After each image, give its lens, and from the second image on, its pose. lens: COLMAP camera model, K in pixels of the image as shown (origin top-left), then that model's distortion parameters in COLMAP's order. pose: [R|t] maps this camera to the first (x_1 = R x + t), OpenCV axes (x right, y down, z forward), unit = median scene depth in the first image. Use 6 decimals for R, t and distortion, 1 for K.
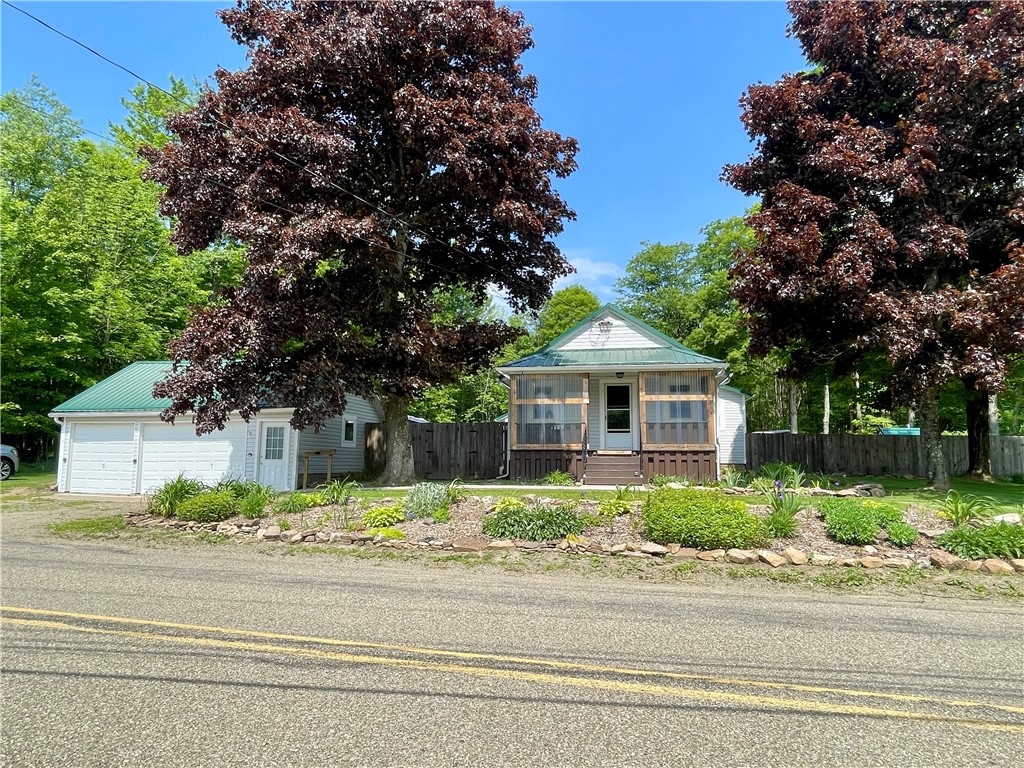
lens RADIAL K [[600.8, 0, 513.1], [0, 600.8, 385.1], [0, 0, 1]] dist [0.007081, 0.001617]
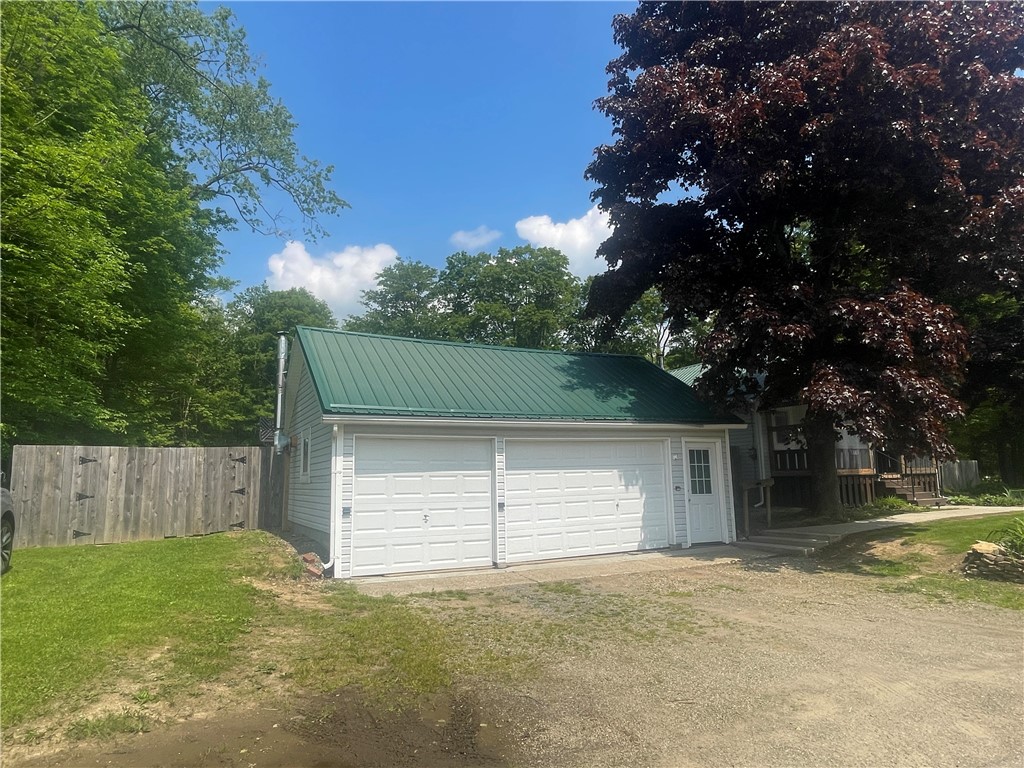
lens RADIAL K [[600.8, 0, 512.3], [0, 600.8, 385.4], [0, 0, 1]] dist [0.007081, 0.001617]
pose [[0.763970, 0.078372, 0.640475, -0.983753], [-0.055607, 0.996900, -0.055656, 0.042118], [-0.642852, 0.006905, 0.765960, 0.545233]]
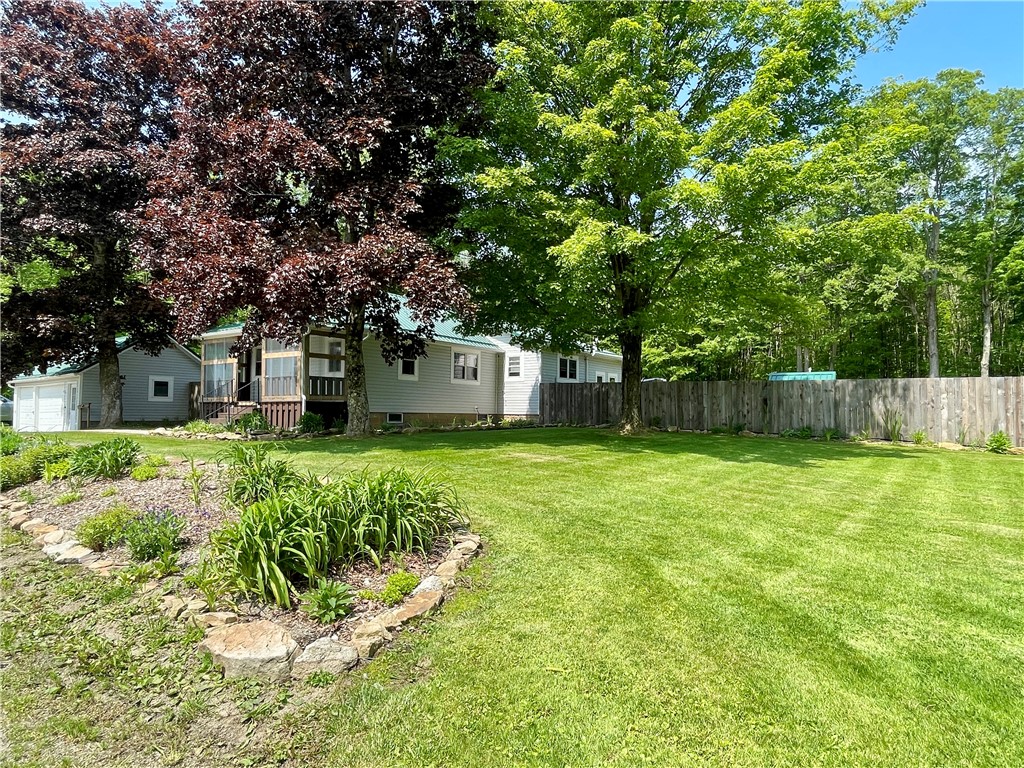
lens RADIAL K [[600.8, 0, 510.8], [0, 600.8, 382.3], [0, 0, 1]] dist [0.007081, 0.001617]
pose [[0.901999, -0.022270, -0.431163, 1.043861], [0.053298, 0.996774, 0.060015, 0.026066], [0.428435, -0.077114, 0.900276, 0.166753]]
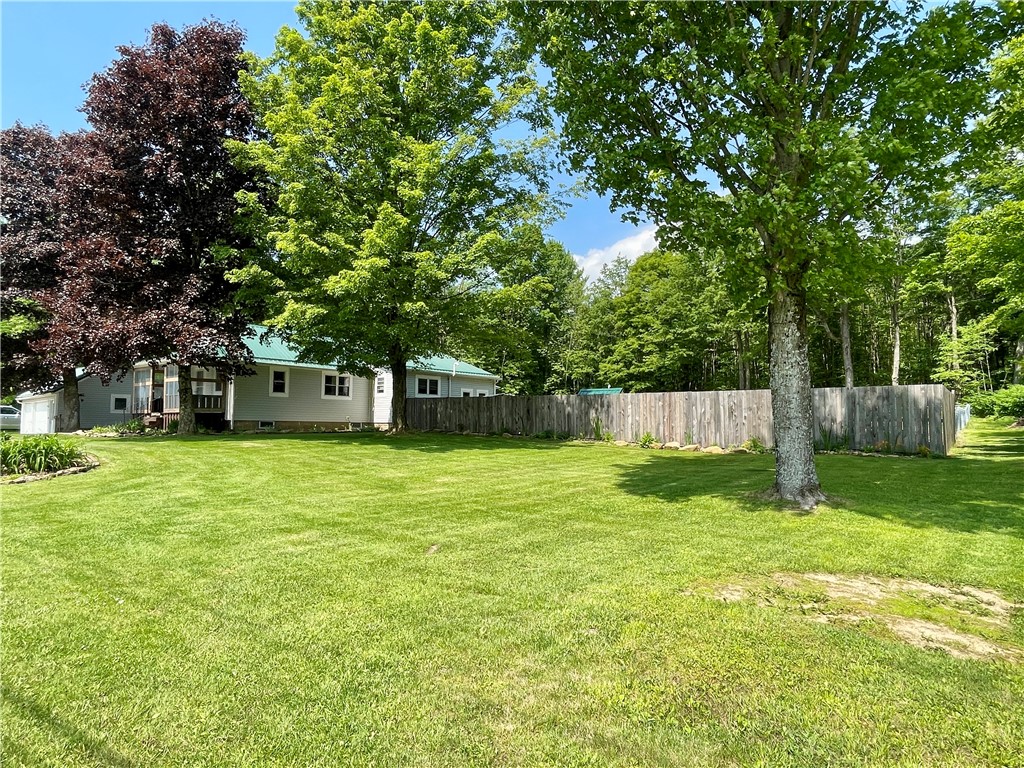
lens RADIAL K [[600.8, 0, 512.9], [0, 600.8, 385.7], [0, 0, 1]] dist [0.007081, 0.001617]
pose [[0.852475, -0.036518, -0.521490, 1.684474], [0.064920, 0.997230, 0.036291, 0.035290], [0.518721, -0.064793, 0.852485, 0.115336]]
